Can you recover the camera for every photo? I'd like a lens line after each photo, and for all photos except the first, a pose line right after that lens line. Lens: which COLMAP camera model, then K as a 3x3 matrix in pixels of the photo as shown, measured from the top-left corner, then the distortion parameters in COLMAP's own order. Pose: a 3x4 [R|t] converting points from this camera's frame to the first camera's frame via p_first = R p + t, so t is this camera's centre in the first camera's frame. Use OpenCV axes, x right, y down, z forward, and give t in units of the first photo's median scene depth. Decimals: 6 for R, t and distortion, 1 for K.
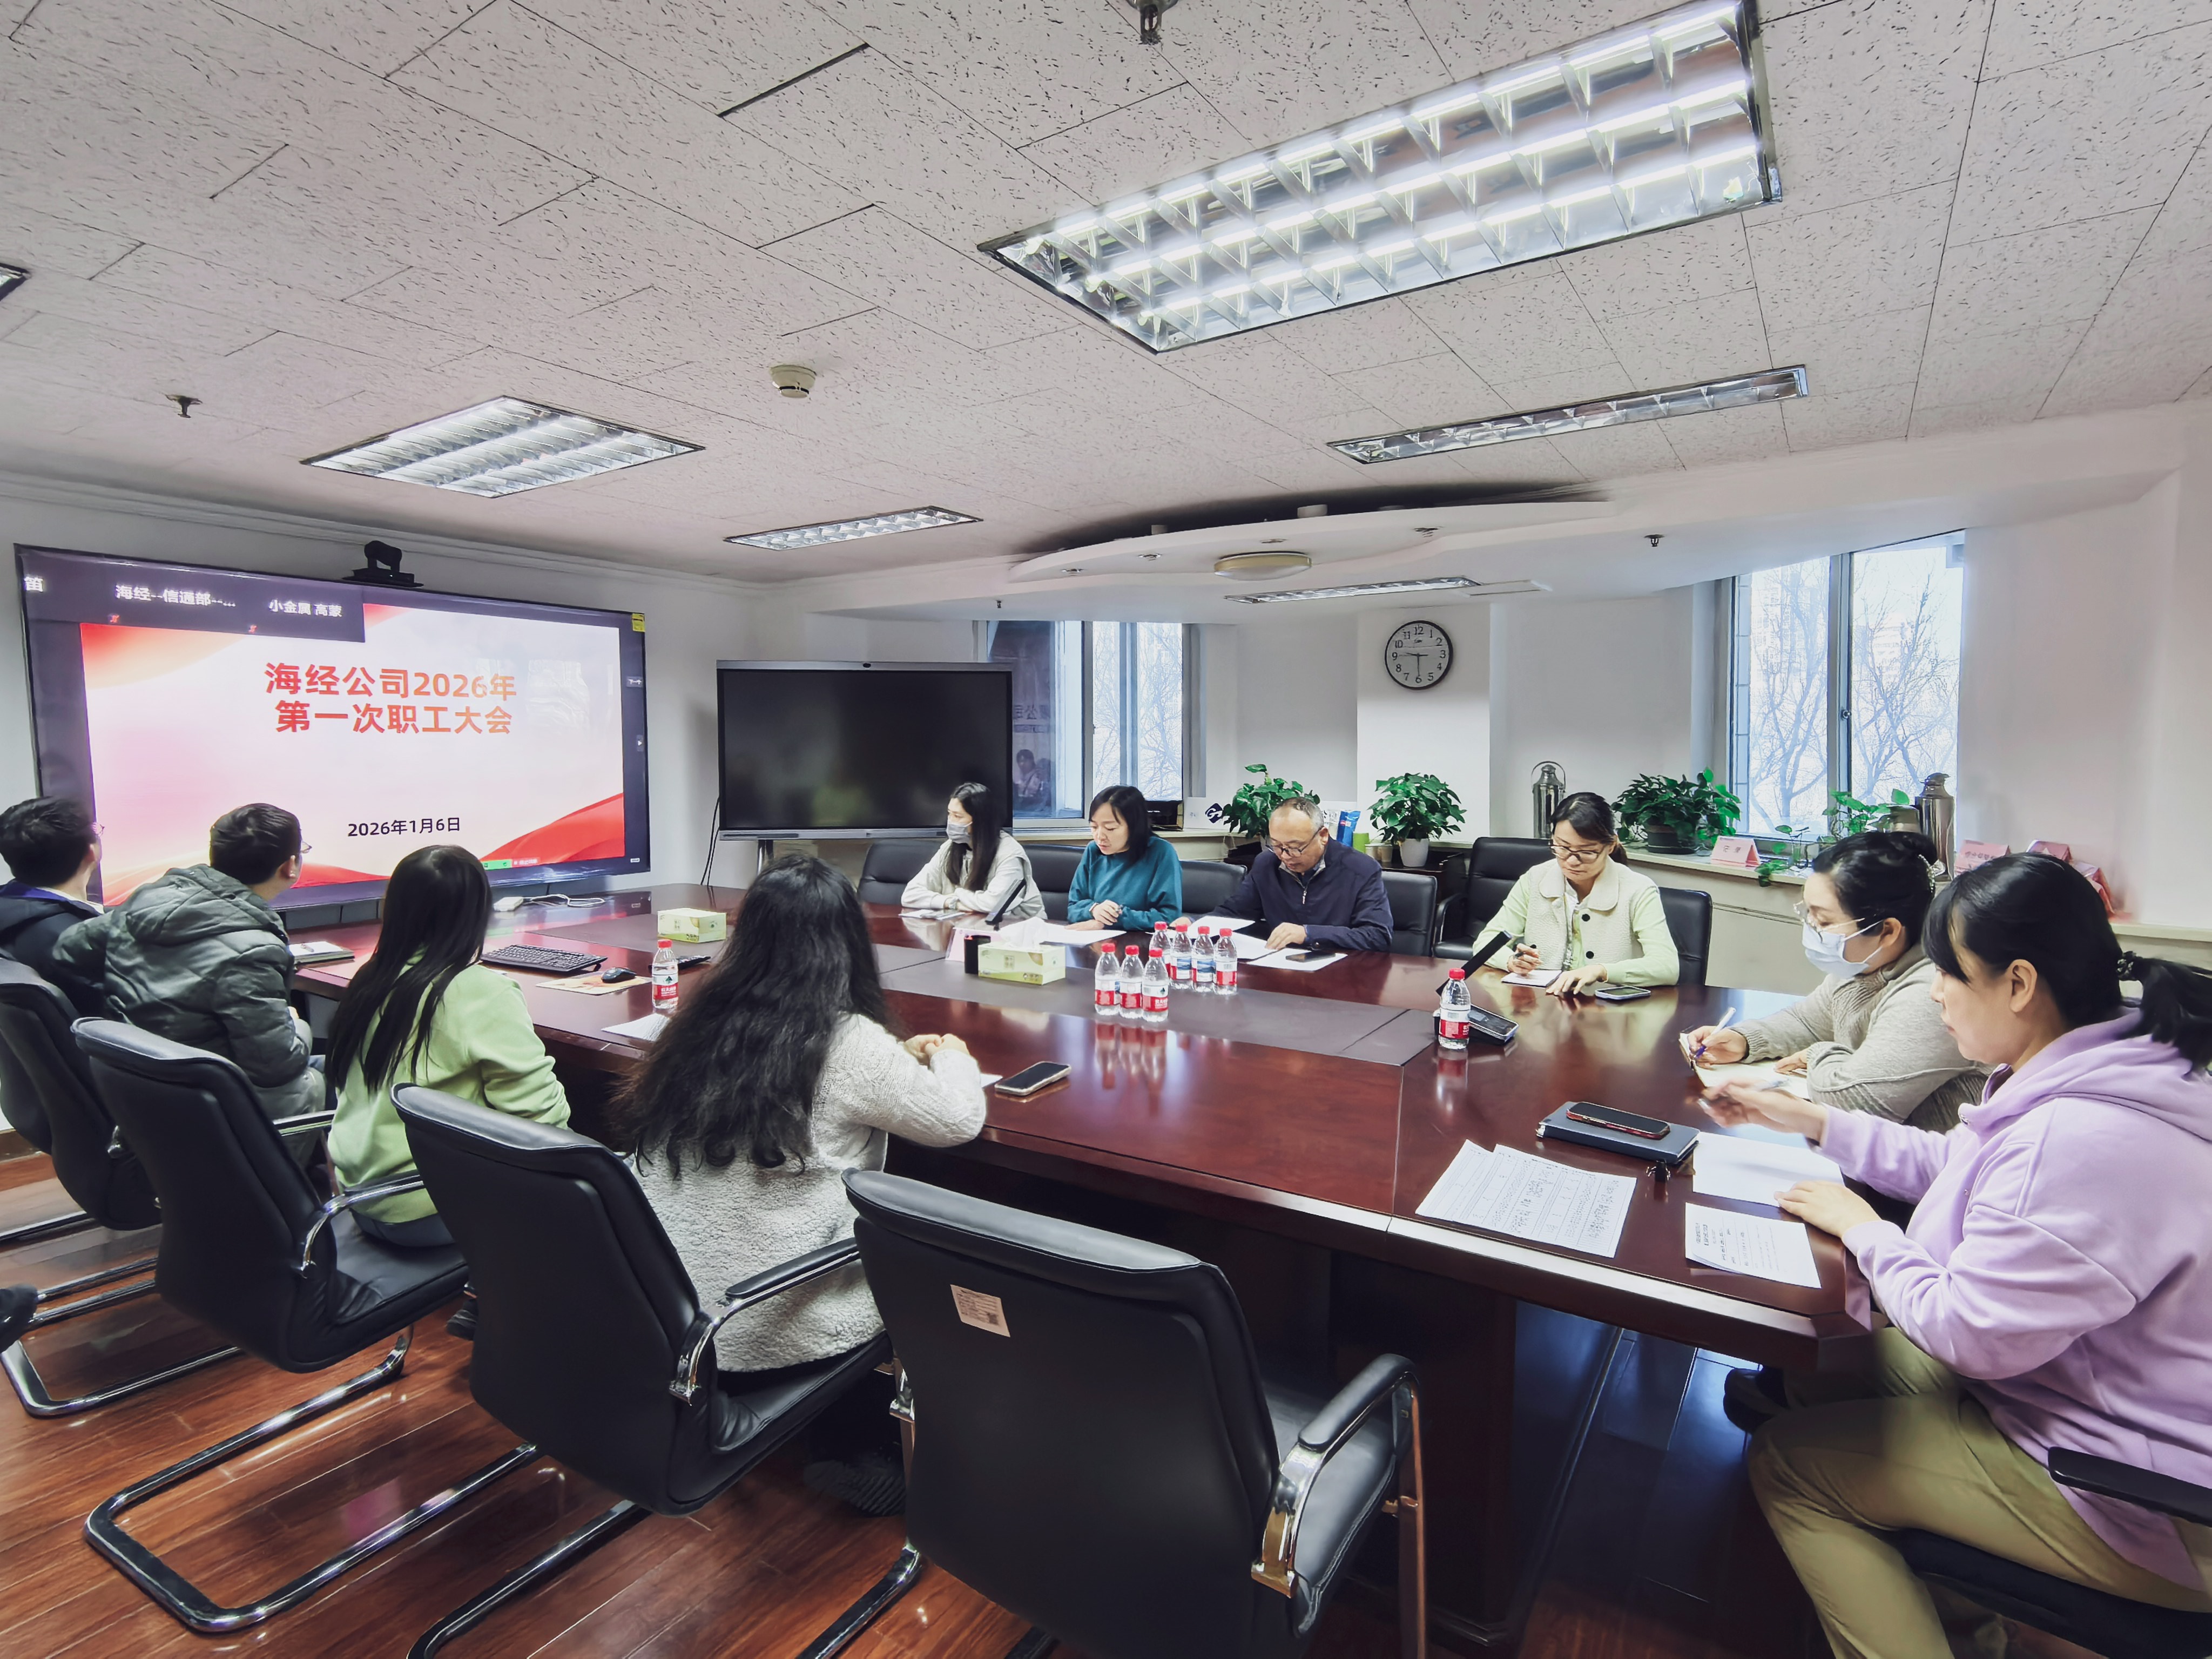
lens RADIAL K [[1065.6, 0, 1106.0], [0, 1065.6, 829.5], [0, 0, 1]] dist [-0.006183, -0.000215]
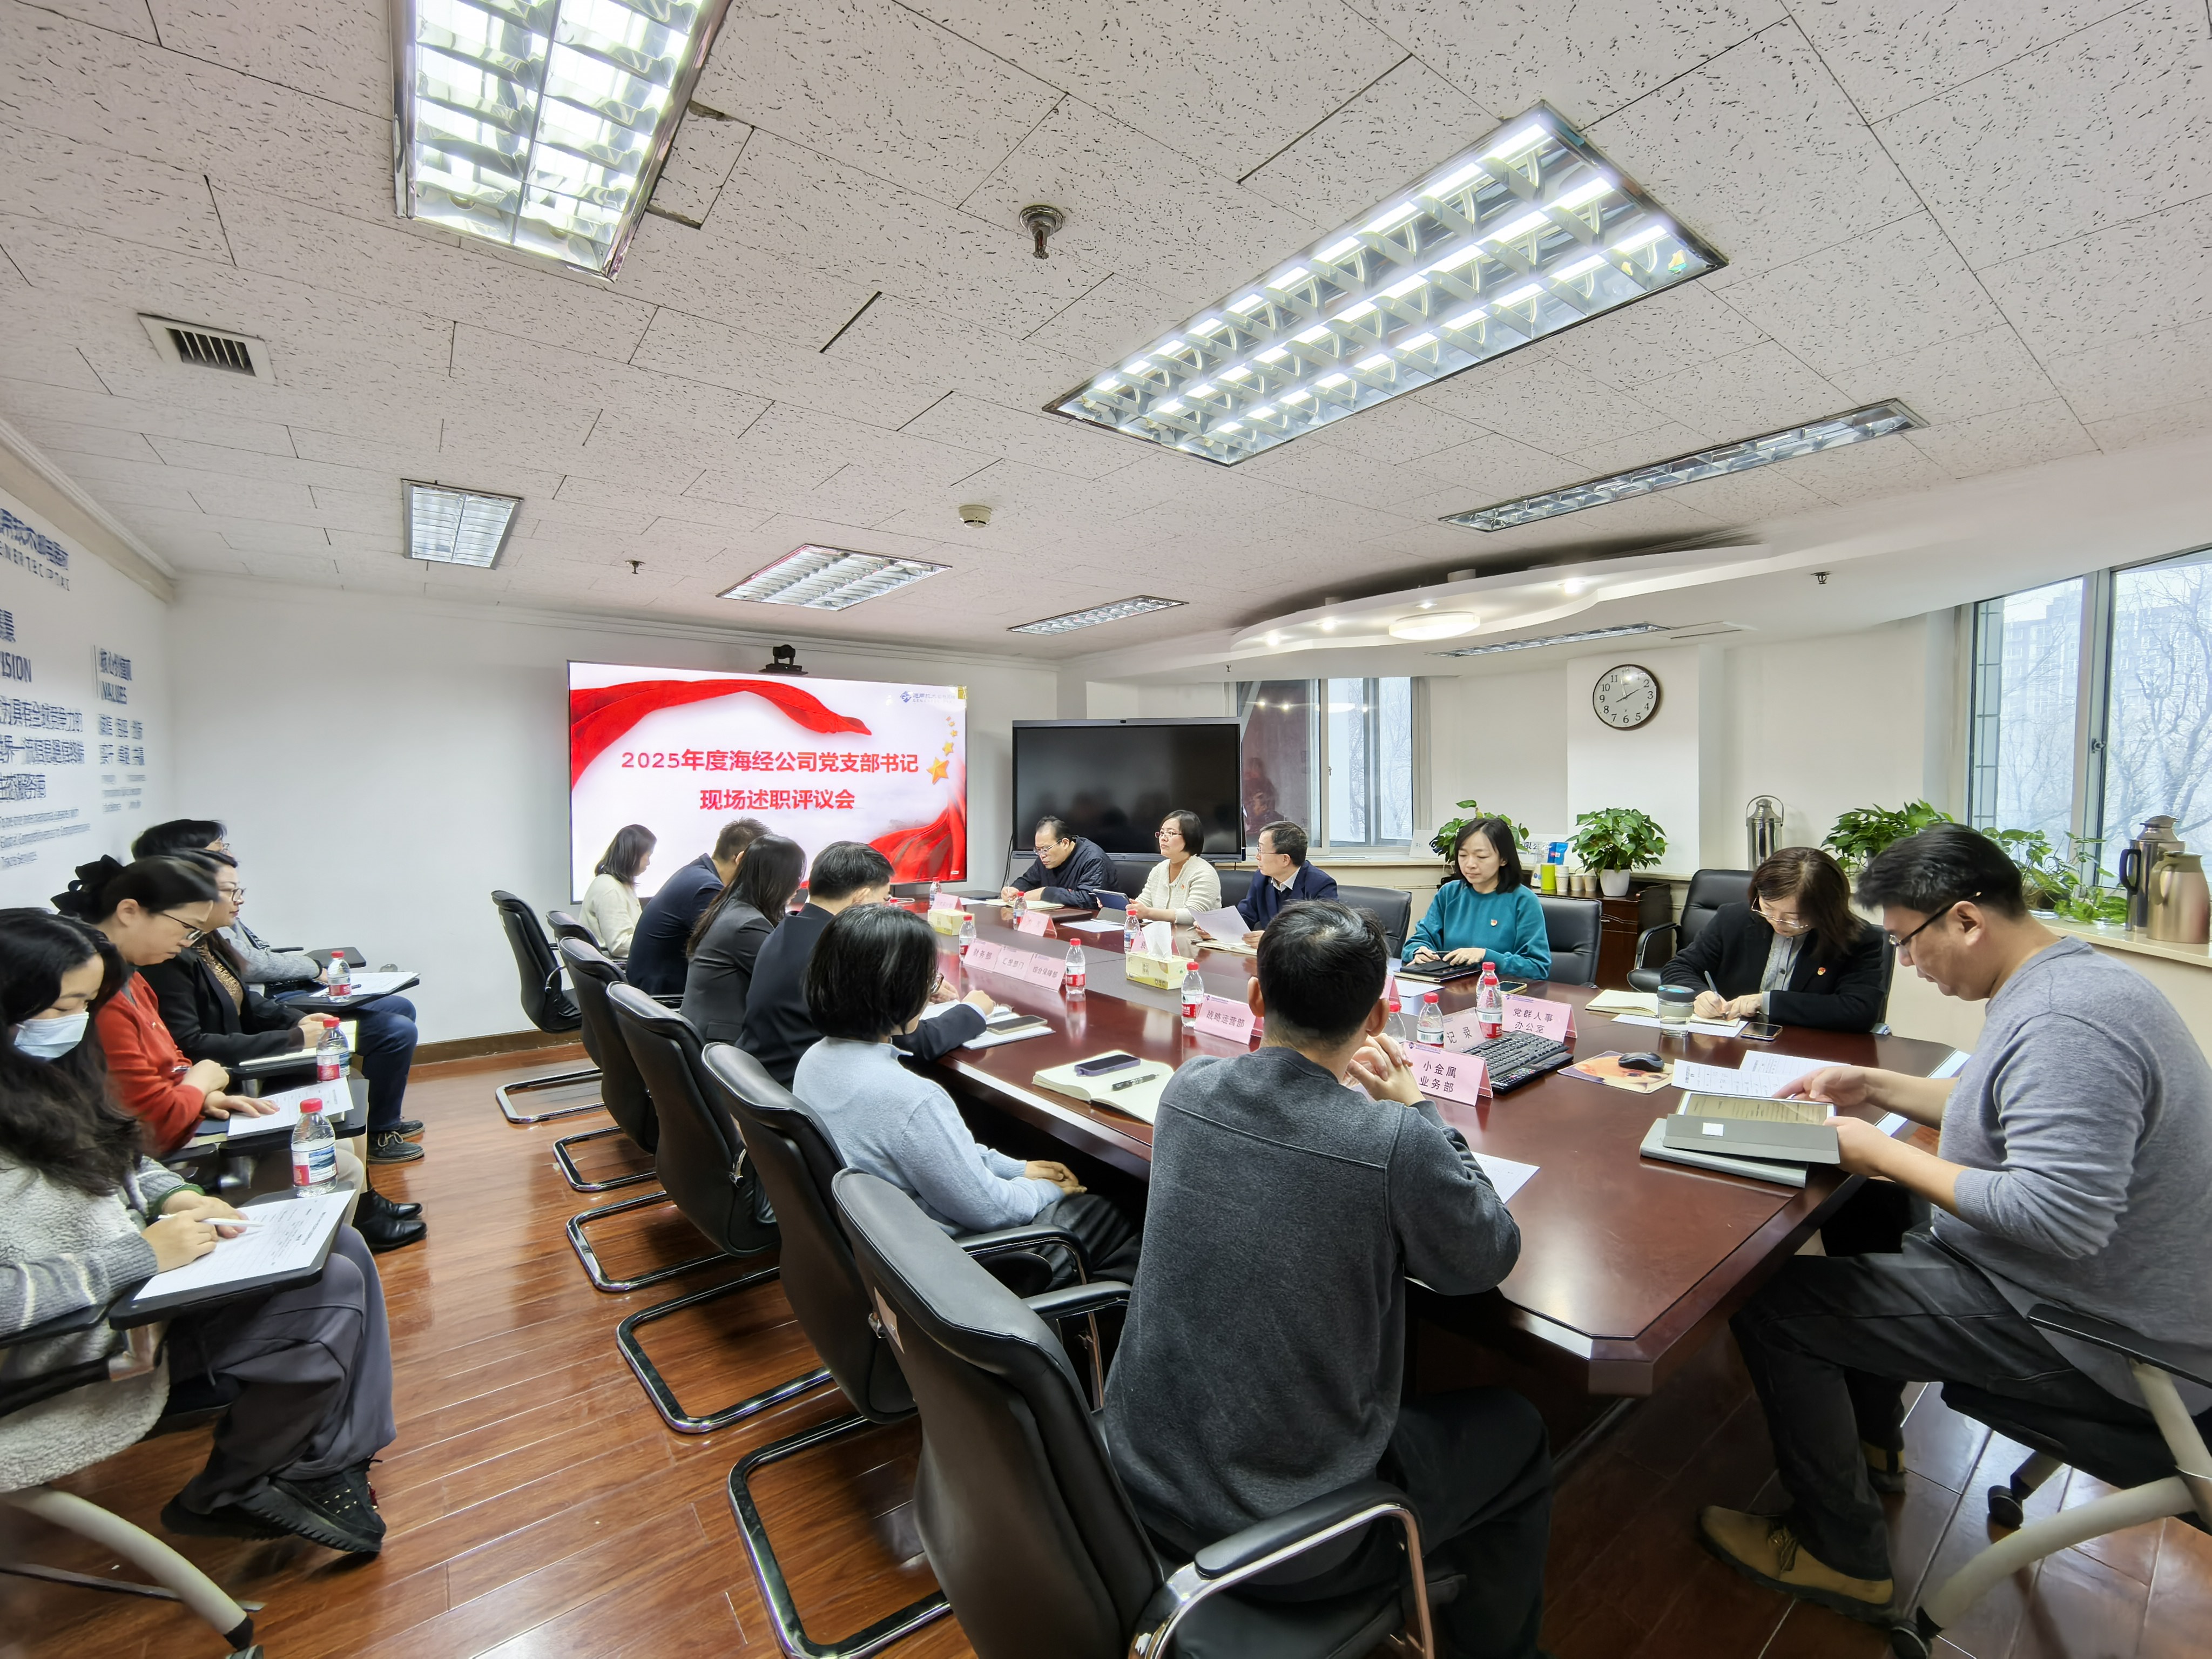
lens RADIAL K [[900.8, 0, 1106.0], [0, 900.8, 829.5], [0, 0, 1]] dist [0.001355, 0.000228]
pose [[0.955505, 0.002470, -0.294965, 0.102309], [-0.010741, 0.999593, -0.026424, -0.003790], [0.294780, 0.028417, 0.955143, -0.001831]]
